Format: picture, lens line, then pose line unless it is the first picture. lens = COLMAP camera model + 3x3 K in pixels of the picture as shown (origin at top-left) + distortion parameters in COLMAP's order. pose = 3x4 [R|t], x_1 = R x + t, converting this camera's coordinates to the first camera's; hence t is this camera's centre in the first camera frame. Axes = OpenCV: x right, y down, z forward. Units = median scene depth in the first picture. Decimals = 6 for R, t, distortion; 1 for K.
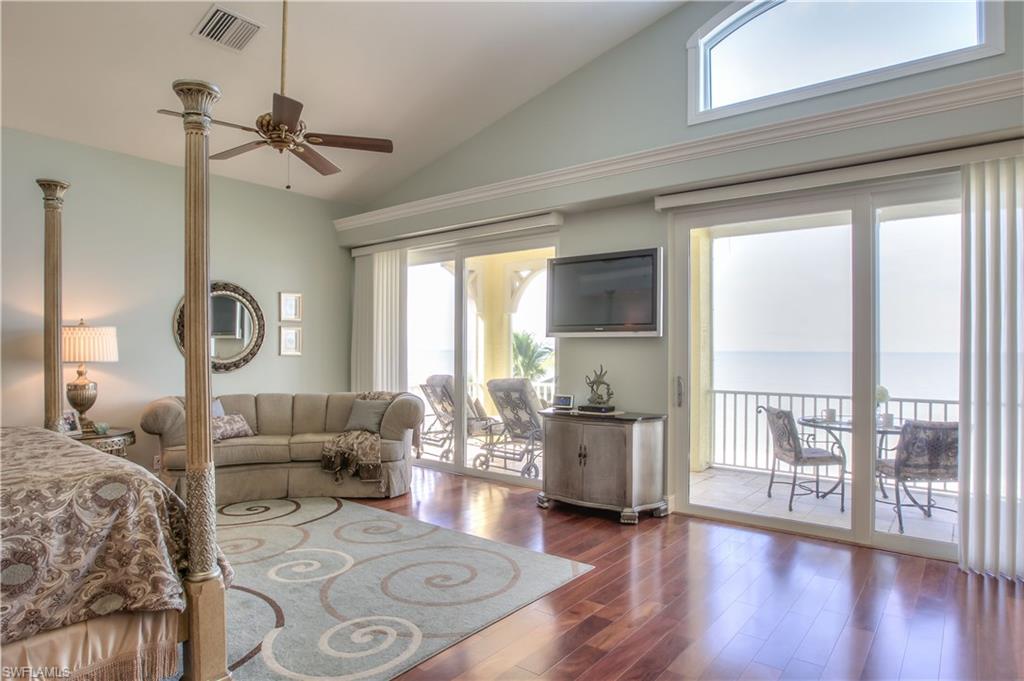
lens RADIAL K [[595.8, 0, 508.7], [0, 595.8, 345.2], [0, 0, 1]] dist [-0.022005, 0.002926]
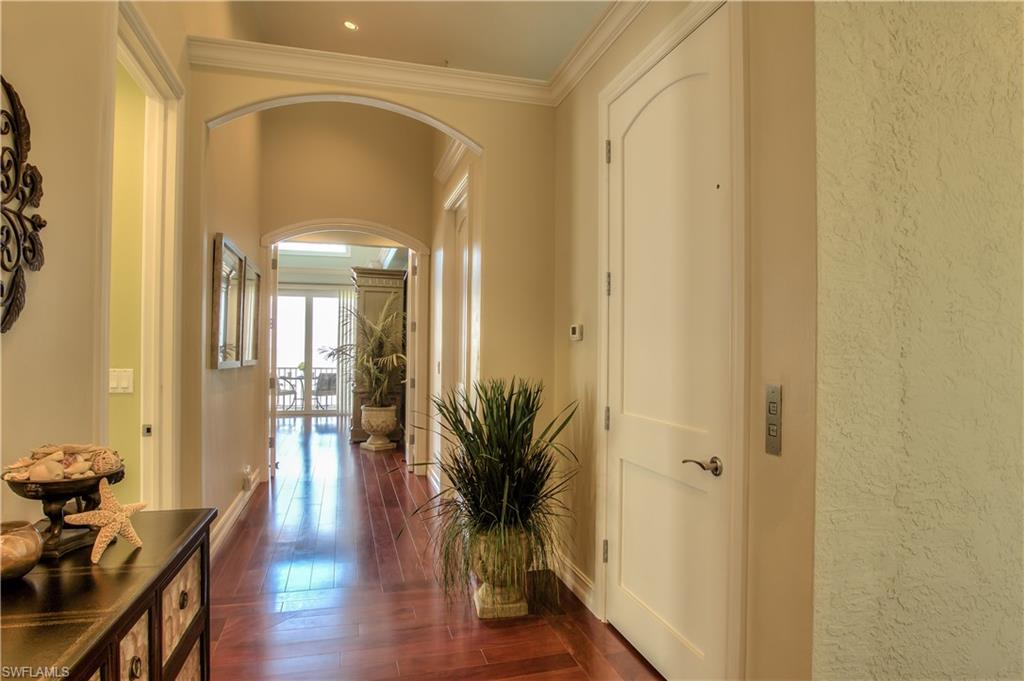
lens RADIAL K [[595.8, 0, 508.7], [0, 595.8, 345.2], [0, 0, 1]] dist [-0.022005, 0.002926]
pose [[0.595173, 0.010154, 0.803534, -0.945334], [-0.012993, 0.999911, -0.003011, -0.003745], [-0.803493, -0.008648, 0.595252, -1.240658]]
